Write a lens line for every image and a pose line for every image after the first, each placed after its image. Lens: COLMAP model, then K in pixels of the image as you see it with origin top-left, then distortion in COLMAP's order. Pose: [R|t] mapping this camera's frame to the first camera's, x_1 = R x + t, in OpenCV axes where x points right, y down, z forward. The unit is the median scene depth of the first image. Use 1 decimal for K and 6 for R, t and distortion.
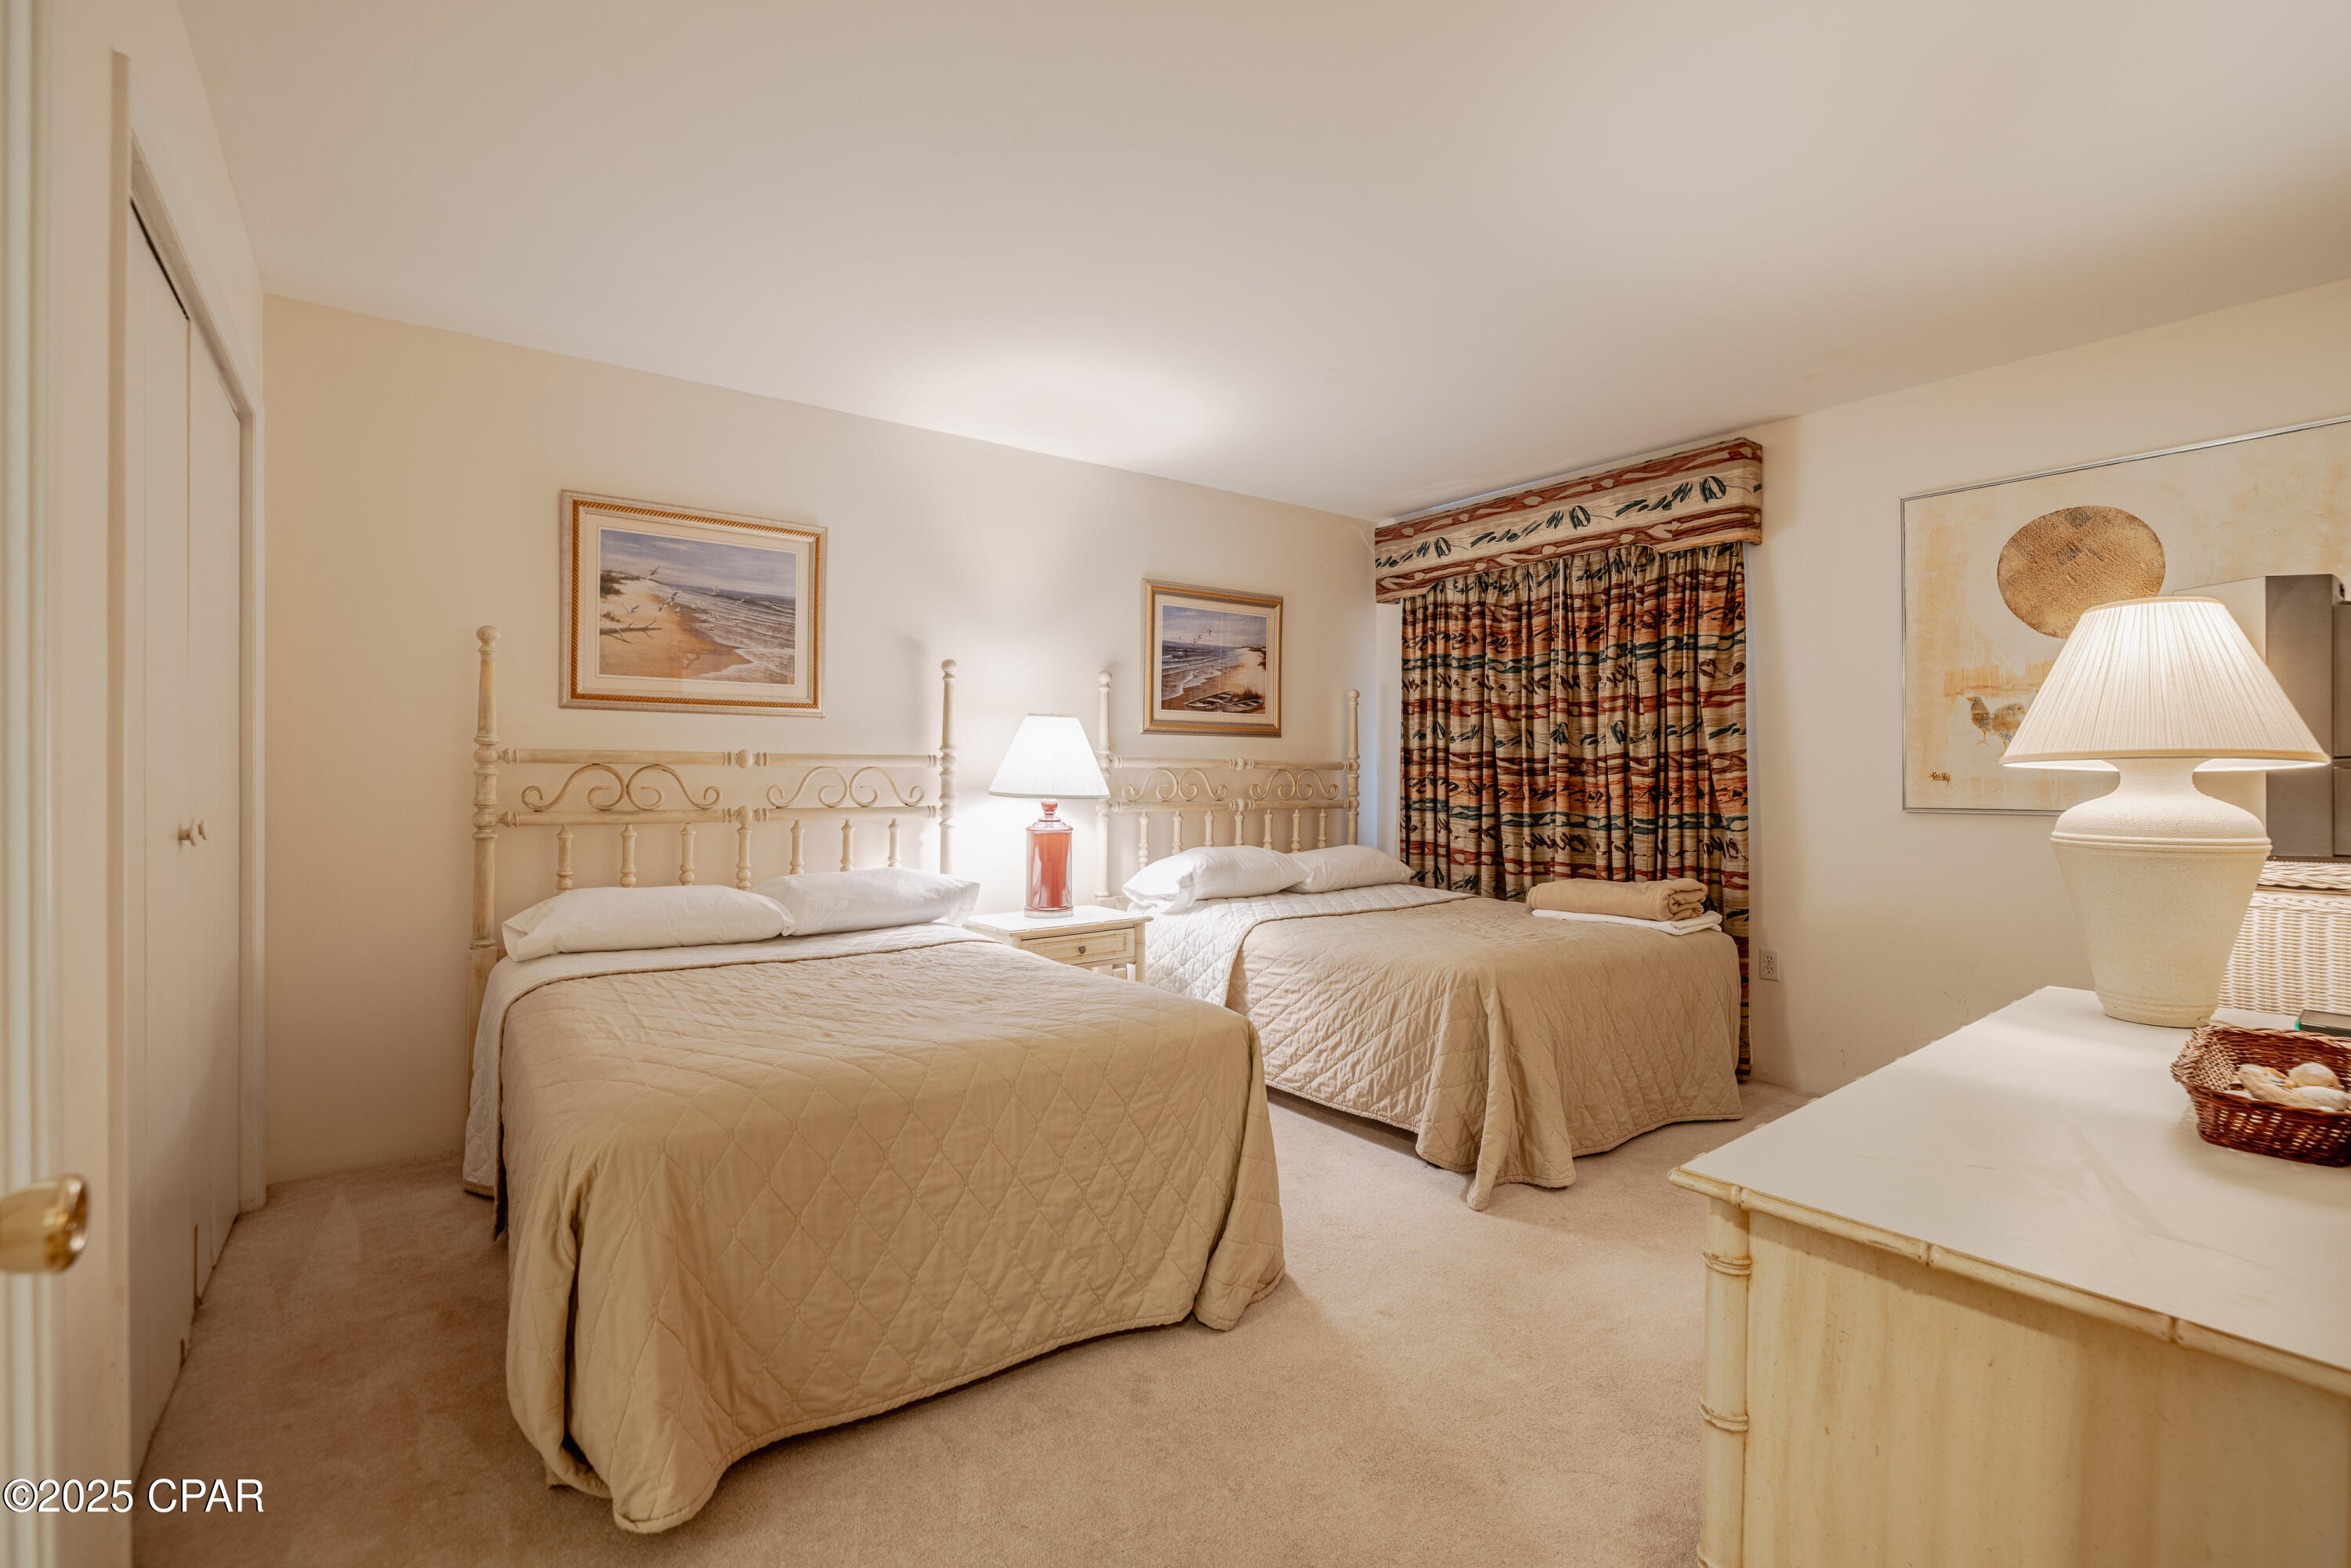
lens RADIAL K [[1086.7, 0, 1178.0], [0, 1086.7, 789.4], [0, 0, 1]] dist [-0.002927, -0.000371]
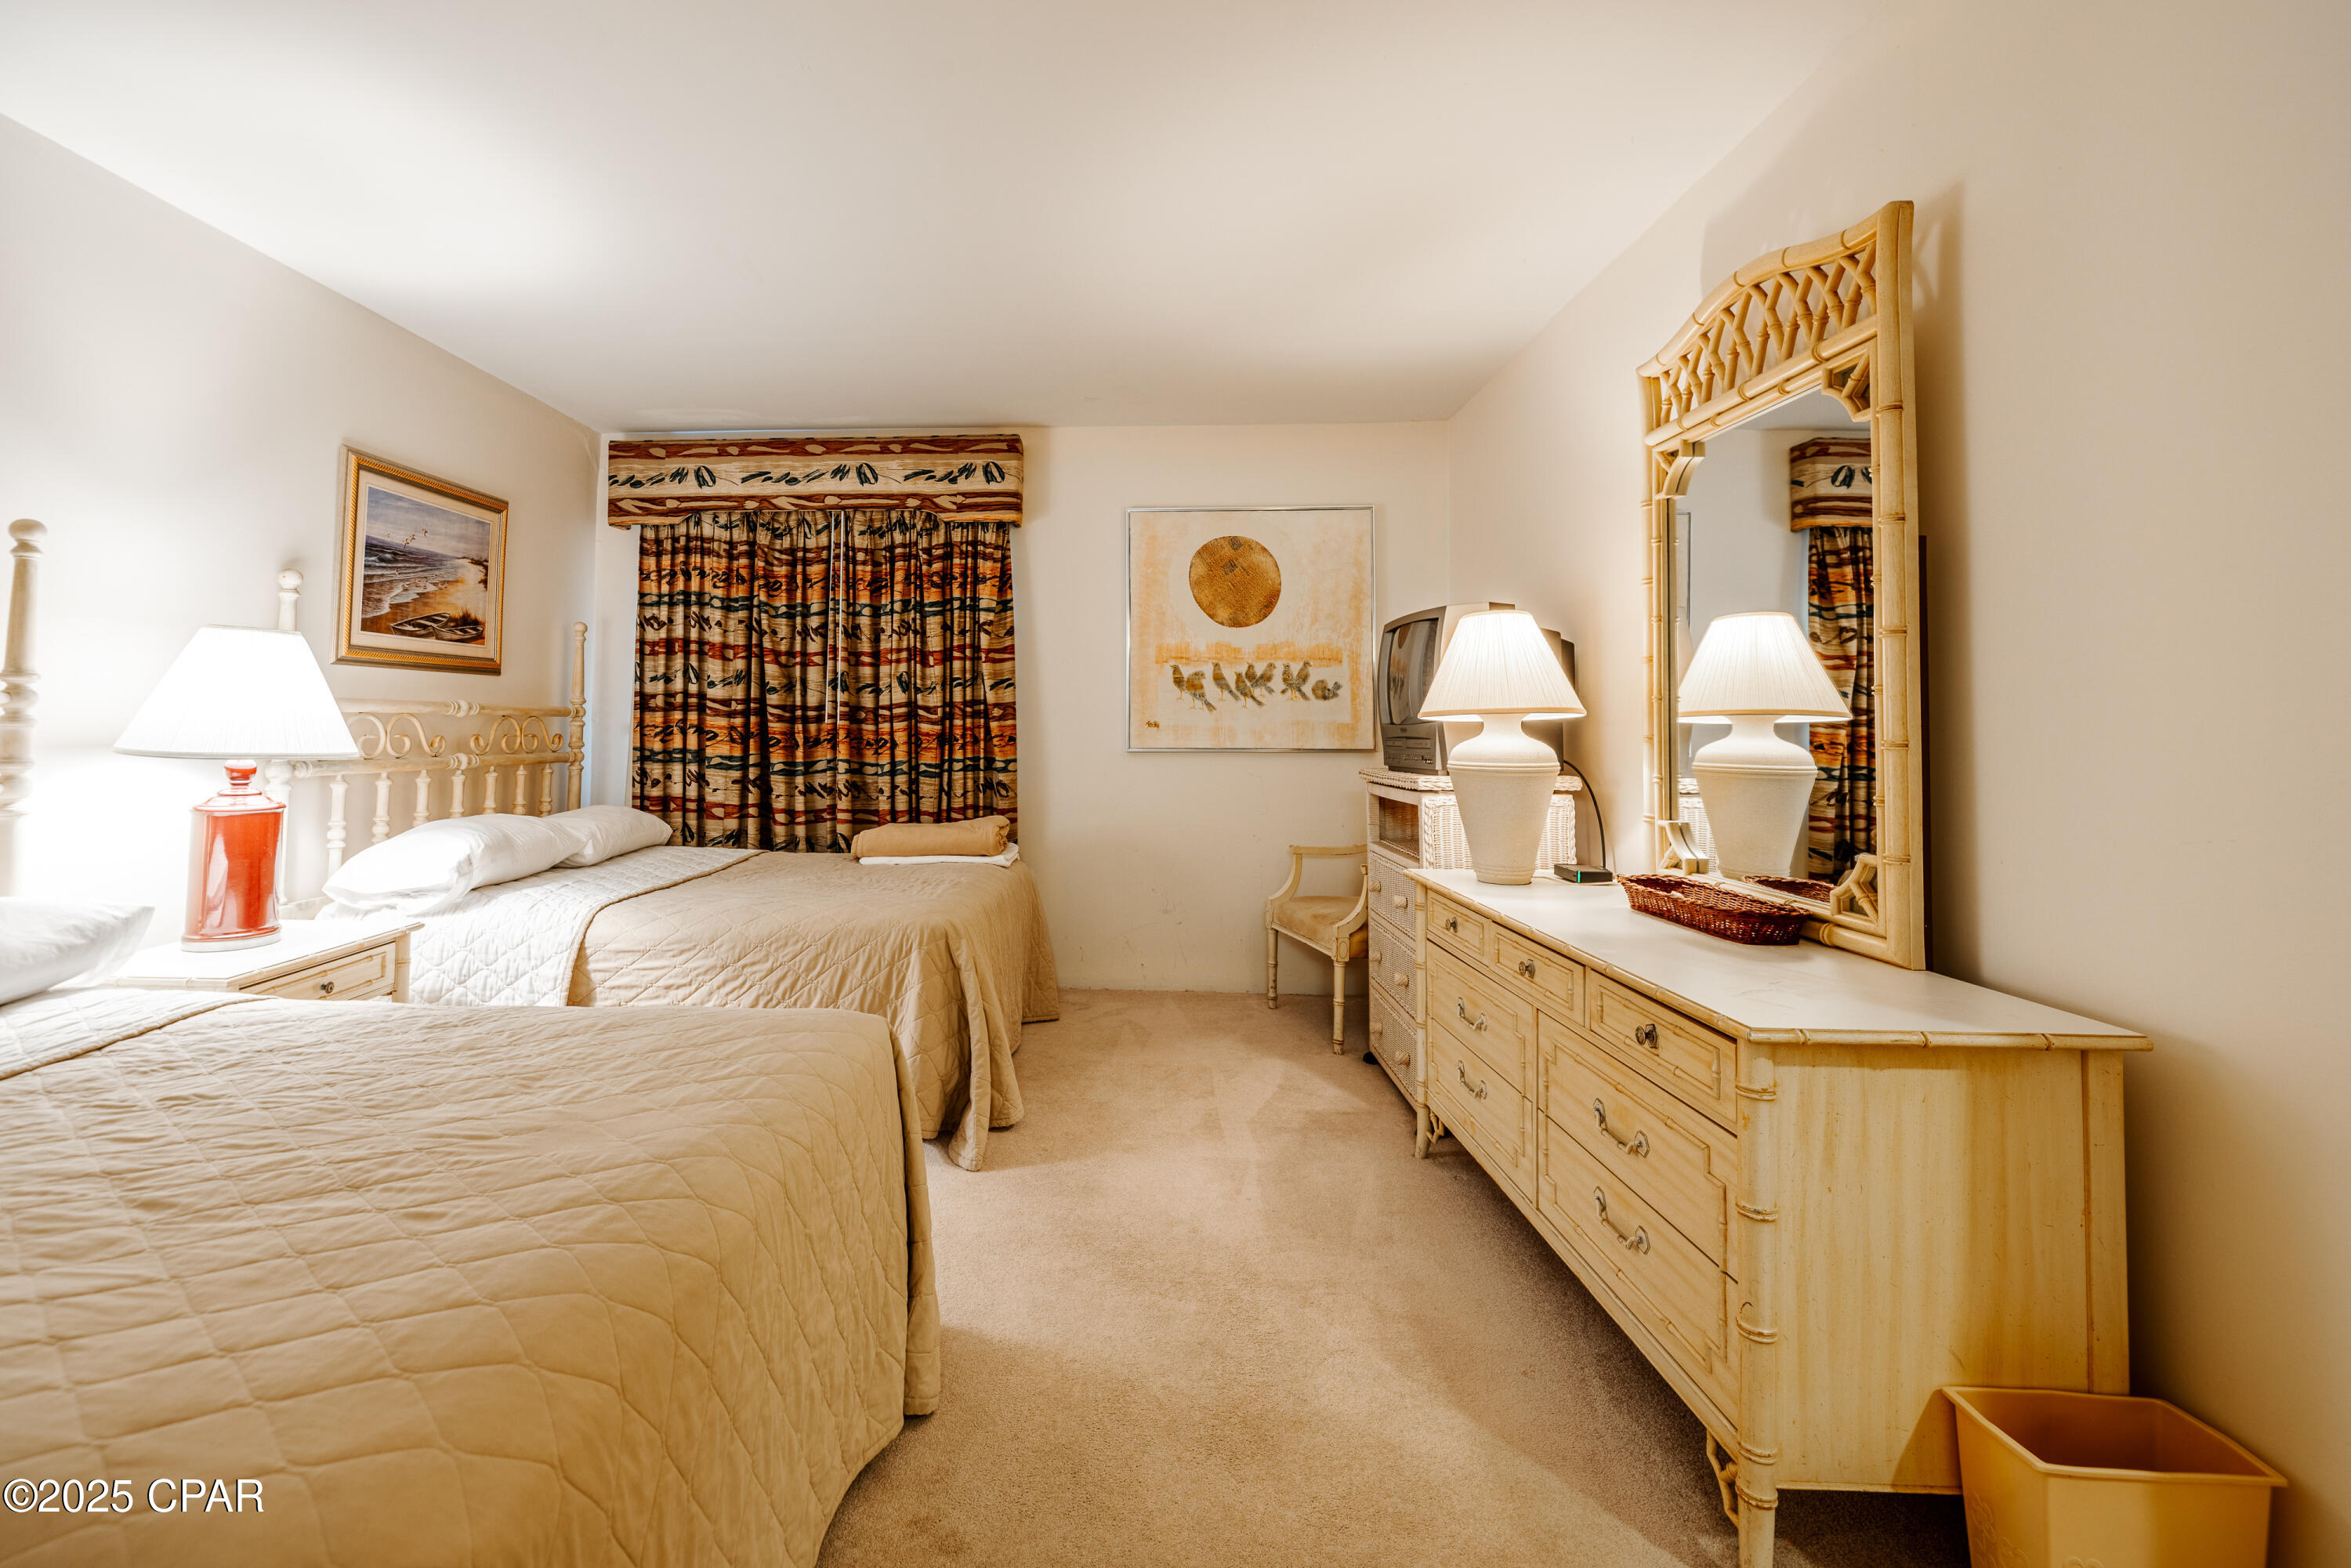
lens RADIAL K [[1022.9, 0, 1177.6], [0, 1022.9, 693.7], [0, 0, 1]] dist [0.000205, 0.000069]
pose [[0.631447, 0.022327, 0.775097, -0.190119], [0.009521, 0.999287, -0.036542, -0.002462], [-0.775360, 0.030454, 0.630784, 0.154045]]
